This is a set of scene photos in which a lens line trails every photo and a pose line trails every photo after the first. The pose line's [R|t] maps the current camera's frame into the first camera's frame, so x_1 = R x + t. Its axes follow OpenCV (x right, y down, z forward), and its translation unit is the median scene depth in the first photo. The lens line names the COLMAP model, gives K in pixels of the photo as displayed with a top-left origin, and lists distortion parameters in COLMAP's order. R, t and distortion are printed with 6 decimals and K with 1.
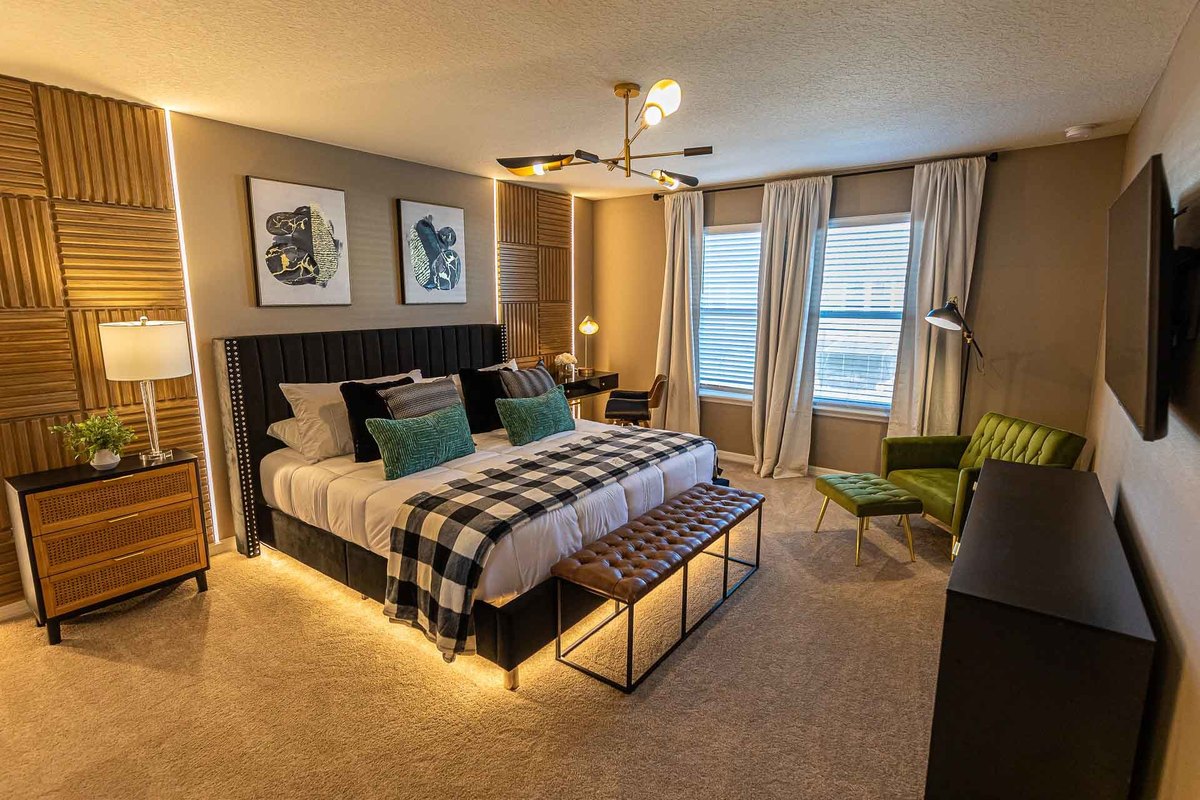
lens RADIAL K [[556.6, 0, 600.0], [0, 556.6, 400.0], [0, 0, 1]] dist [-0.009600, 0.000169]
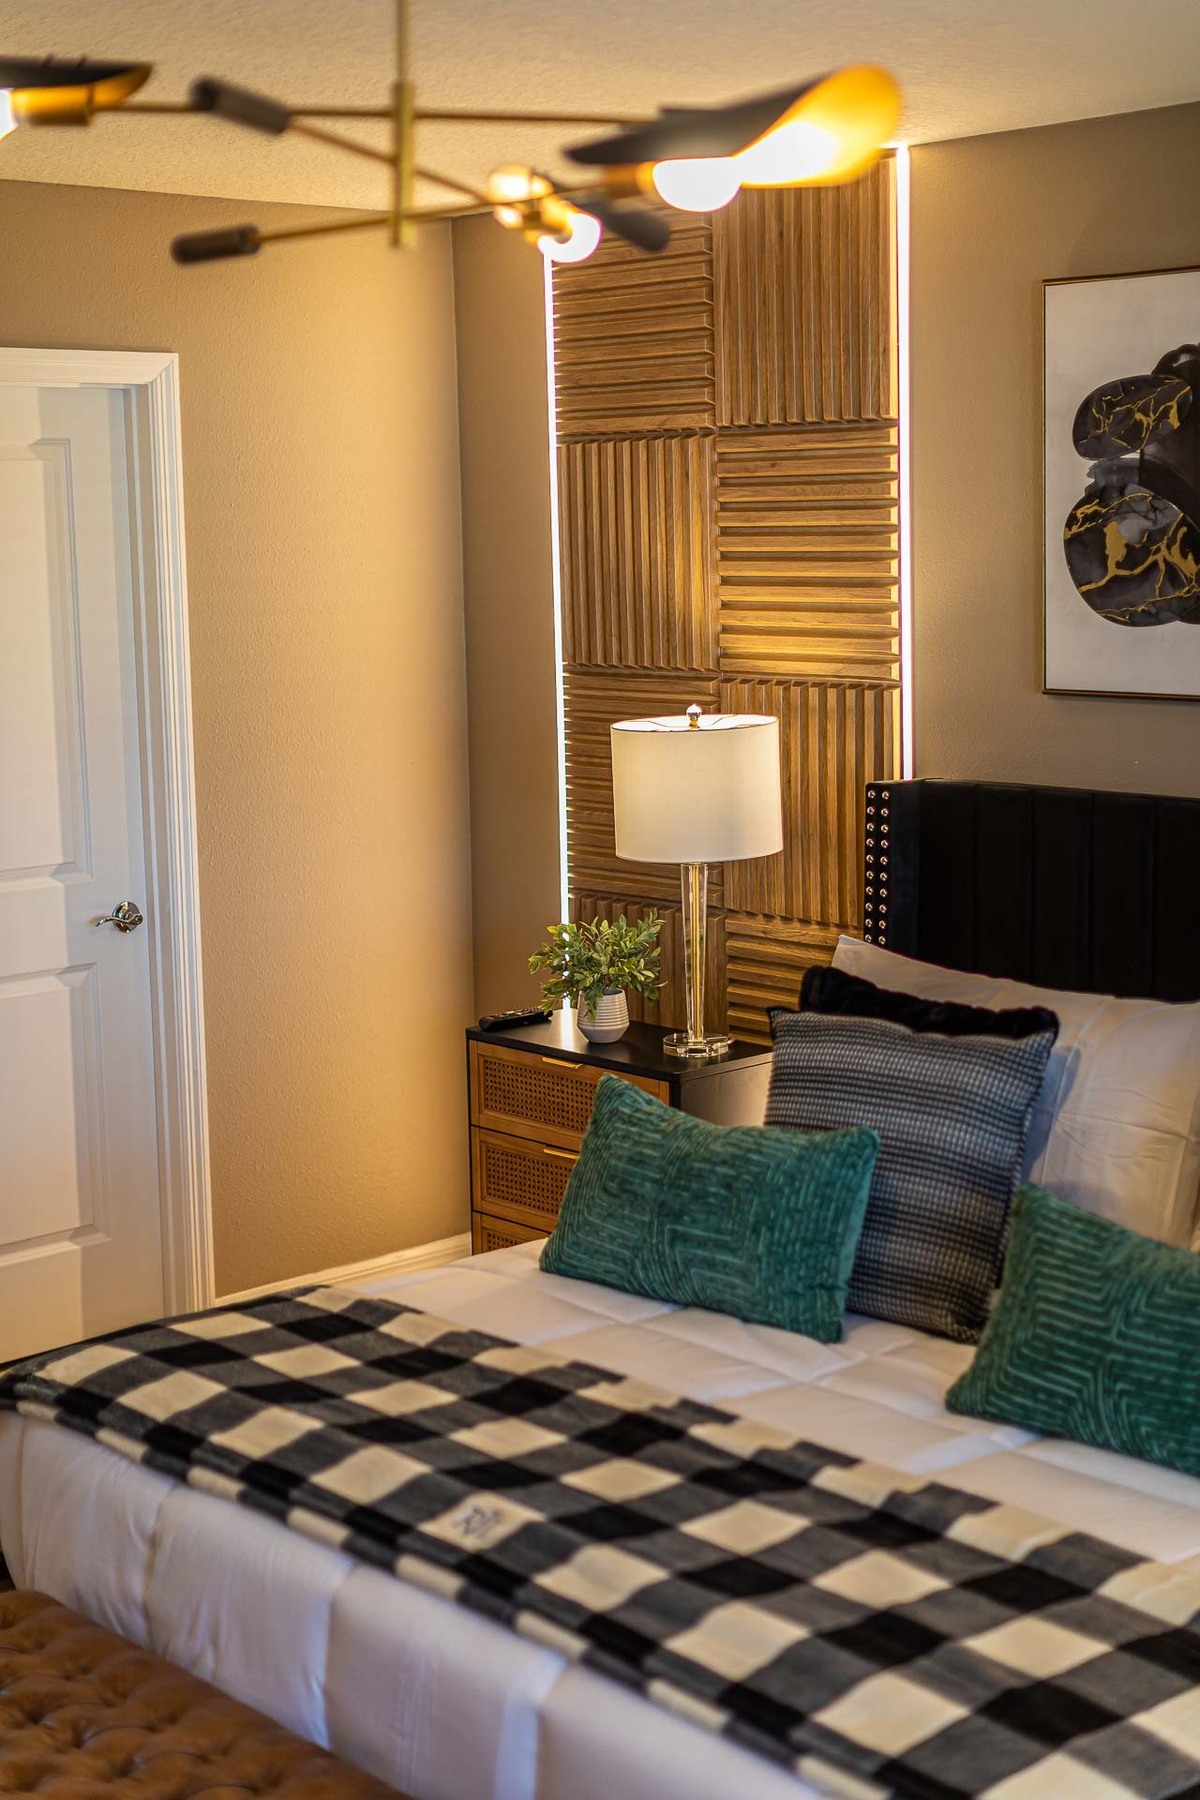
lens RADIAL K [[3144.7, 0, 600.0], [0, 3144.7, 900.0], [0, 0, 1]] dist [0.005613, -0.137140]
pose [[-0.255104, 0.138383, -0.956960, 1.212027], [-0.153704, 0.971317, 0.181434, -0.357578], [0.954619, 0.193373, -0.226517, 1.258668]]
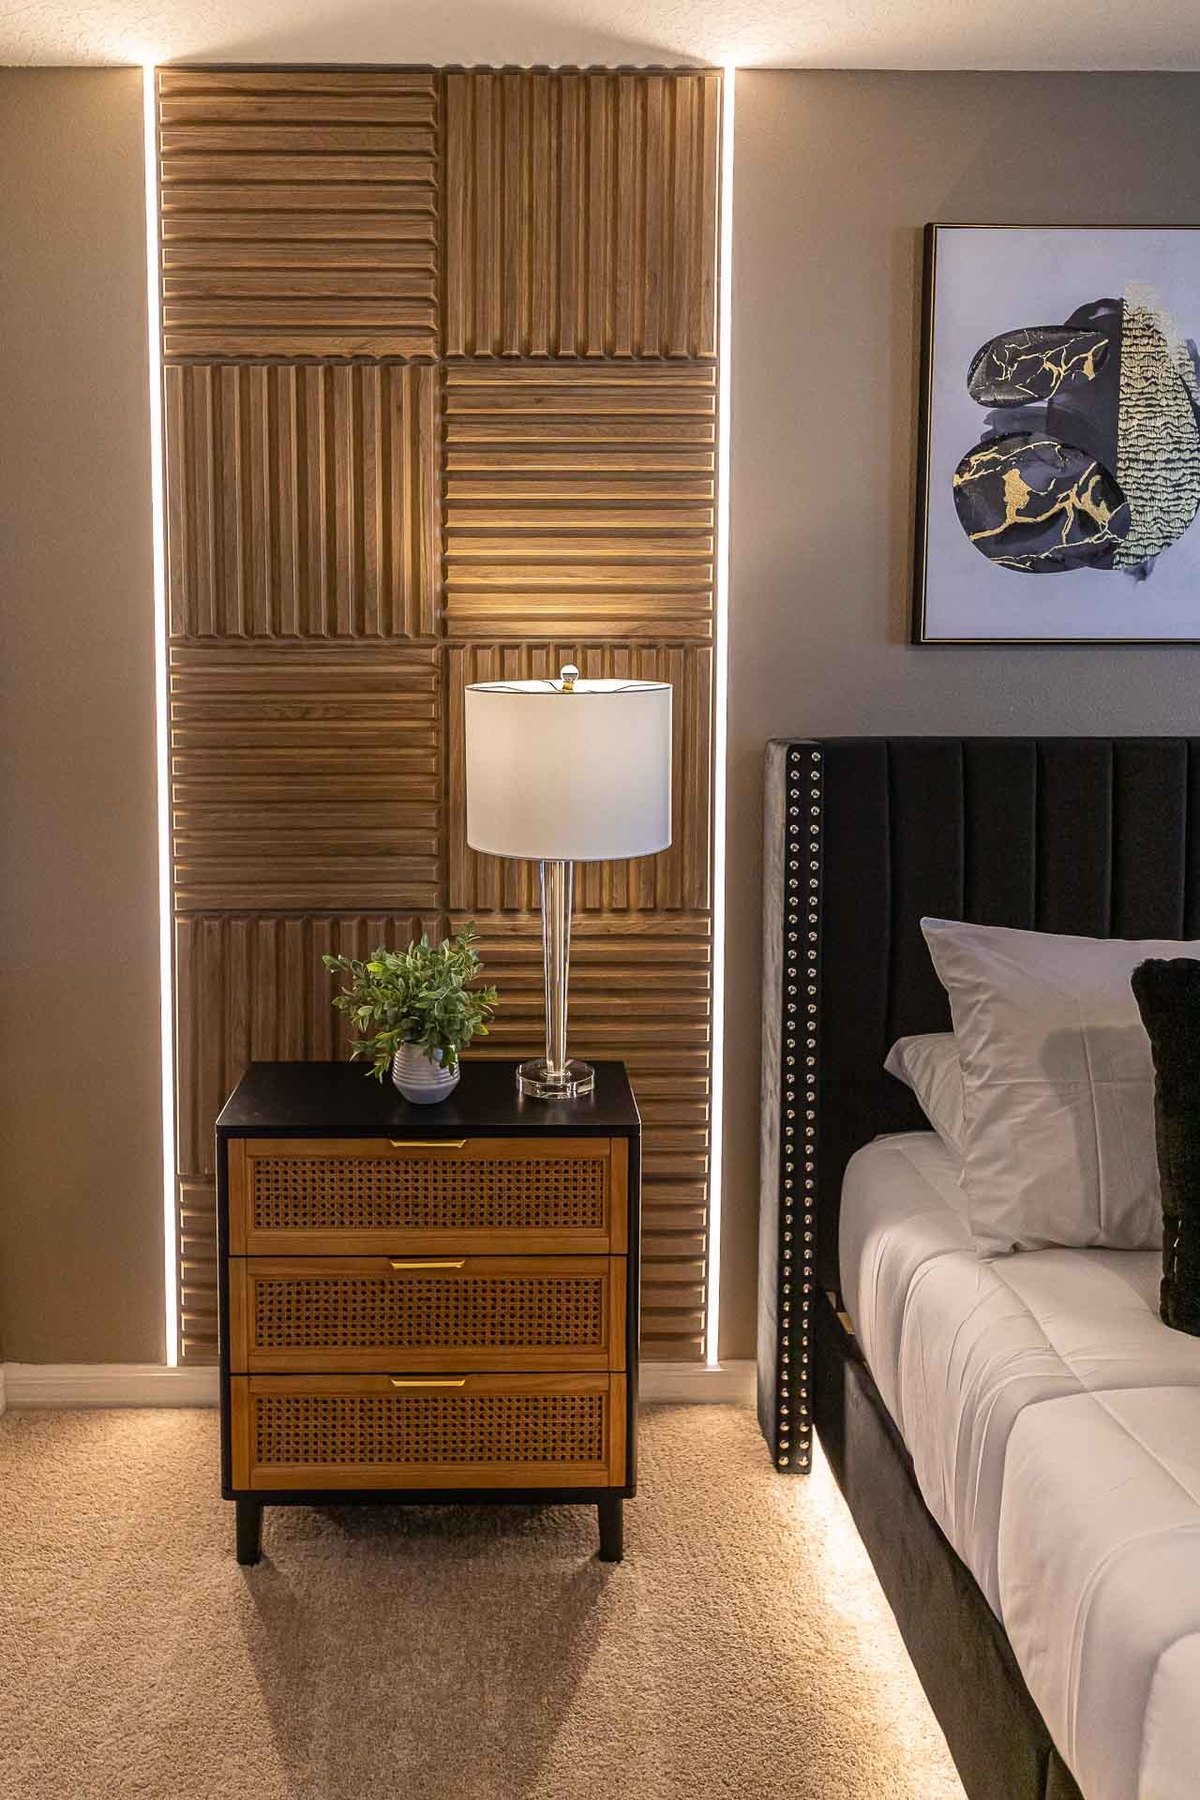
lens RADIAL K [[1383.7, 0, 488.8], [0, 1383.7, 717.4], [0, 0, 1]] dist [0.005102, 0.000666]
pose [[0.599511, 0.048105, -0.798920, -0.156050], [-0.146383, 0.987945, -0.050360, -0.059539], [0.786866, 0.147140, 0.599326, 0.390445]]
